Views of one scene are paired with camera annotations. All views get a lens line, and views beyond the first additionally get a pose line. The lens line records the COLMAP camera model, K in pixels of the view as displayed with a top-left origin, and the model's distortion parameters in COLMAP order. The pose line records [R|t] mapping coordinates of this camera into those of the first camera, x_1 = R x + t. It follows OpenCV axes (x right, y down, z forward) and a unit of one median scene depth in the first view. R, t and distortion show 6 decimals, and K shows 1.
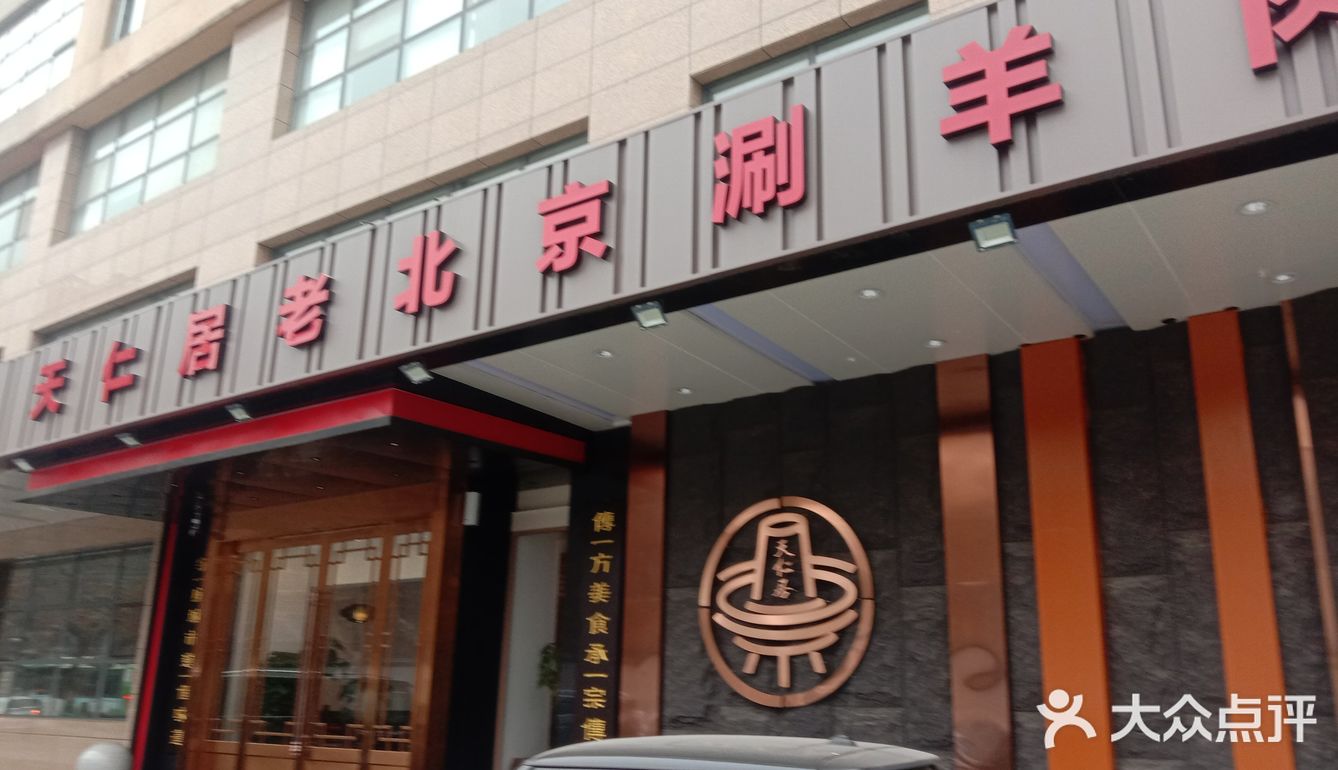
lens RADIAL K [[1059.8, 0, 670.5], [0, 1059.8, 380.6], [0, 0, 1]] dist [0.072371, -0.011783]
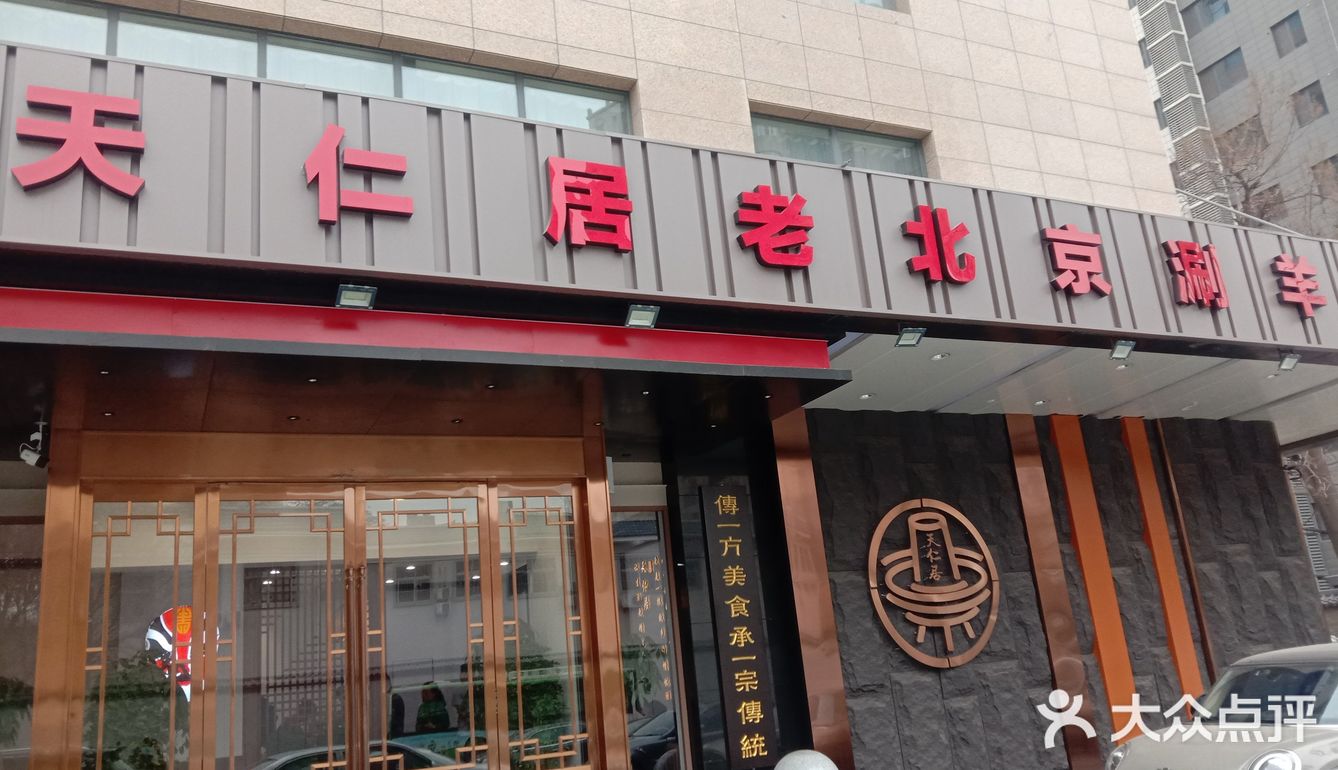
lens RADIAL K [[1059.8, 0, 668.9], [0, 1059.8, 389.2], [0, 0, 1]] dist [0.072371, -0.011783]
pose [[0.473237, 0.186078, 0.861059, -1.166988], [-0.151395, 0.980073, -0.128591, 0.197657], [-0.867829, -0.069506, 0.491978, 0.691313]]
